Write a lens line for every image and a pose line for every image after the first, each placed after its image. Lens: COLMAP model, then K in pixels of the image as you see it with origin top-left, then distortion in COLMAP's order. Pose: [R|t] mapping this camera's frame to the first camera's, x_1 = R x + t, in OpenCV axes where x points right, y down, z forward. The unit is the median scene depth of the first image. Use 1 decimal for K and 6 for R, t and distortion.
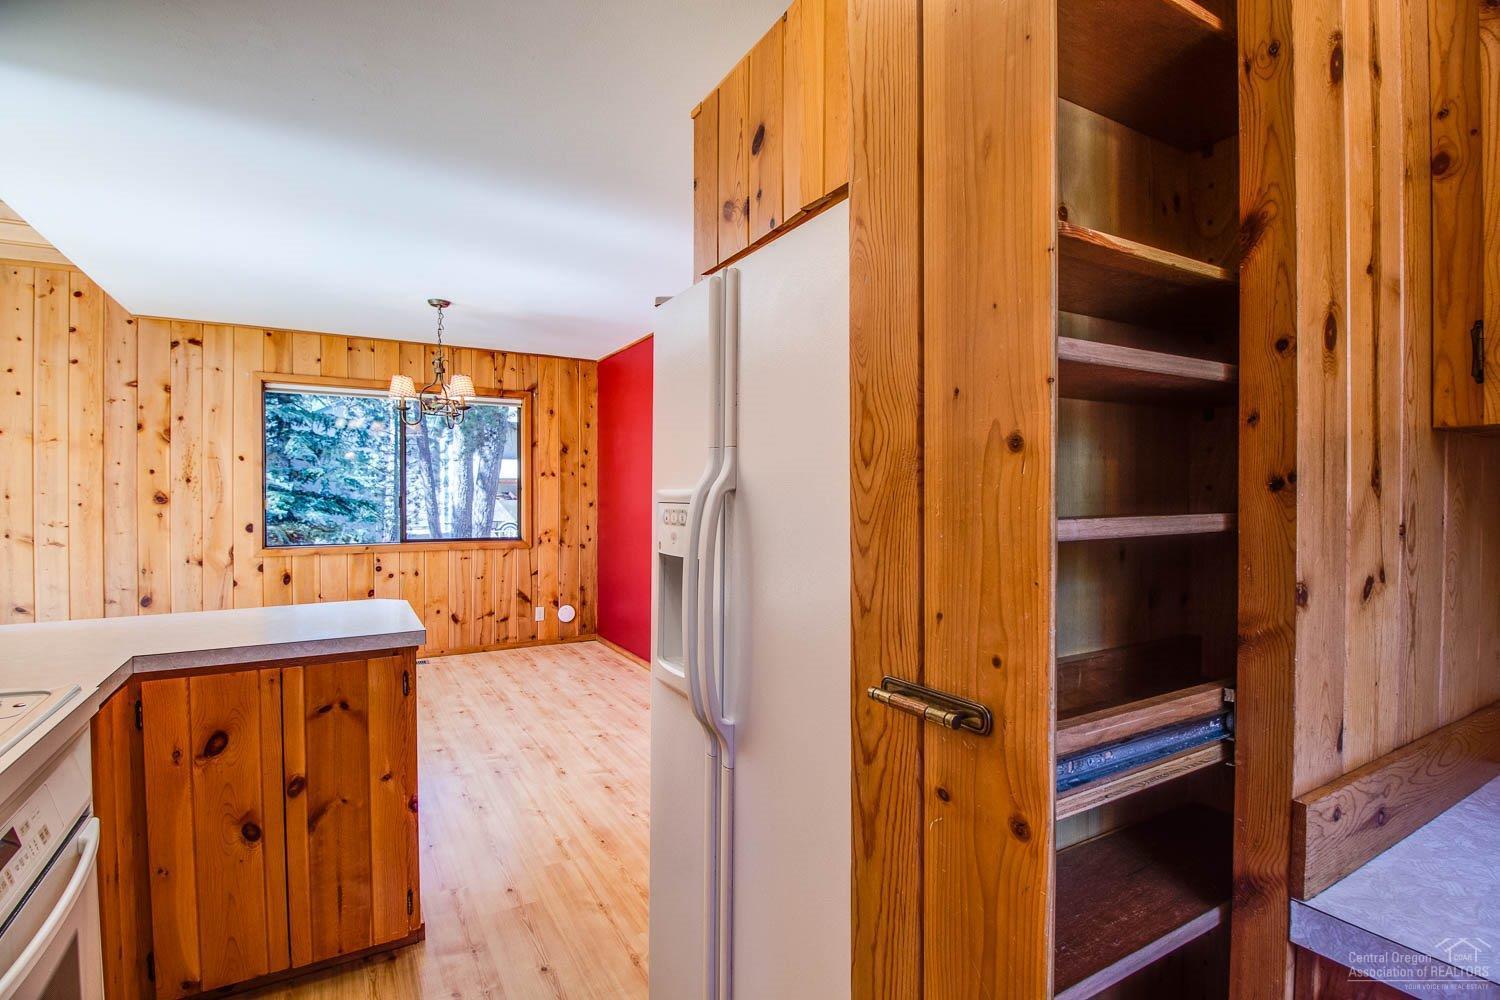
lens RADIAL K [[710.7, 0, 745.3], [0, 710.7, 498.9], [0, 0, 1]] dist [-0.001809, -0.002283]
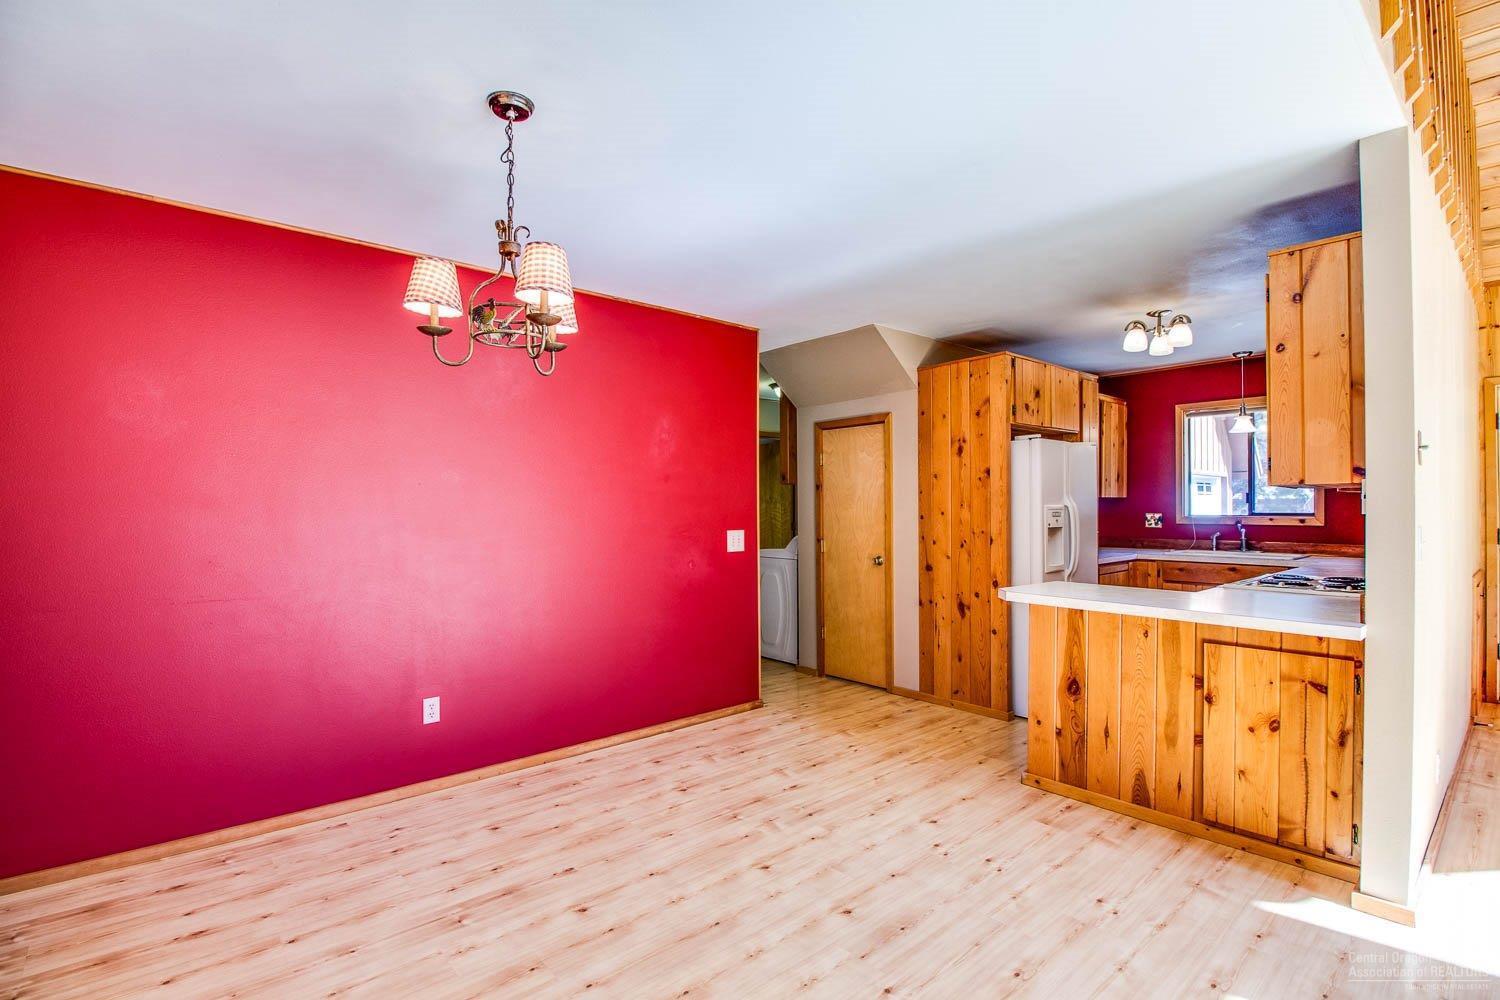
lens RADIAL K [[710.7, 0, 756.7], [0, 710.7, 503.5], [0, 0, 1]] dist [-0.001809, -0.002283]
pose [[-0.202537, 0.007761, 0.979244, -1.030221], [0.009002, 0.999941, -0.006064, -0.007208], [-0.979233, 0.007587, -0.202595, 1.047558]]
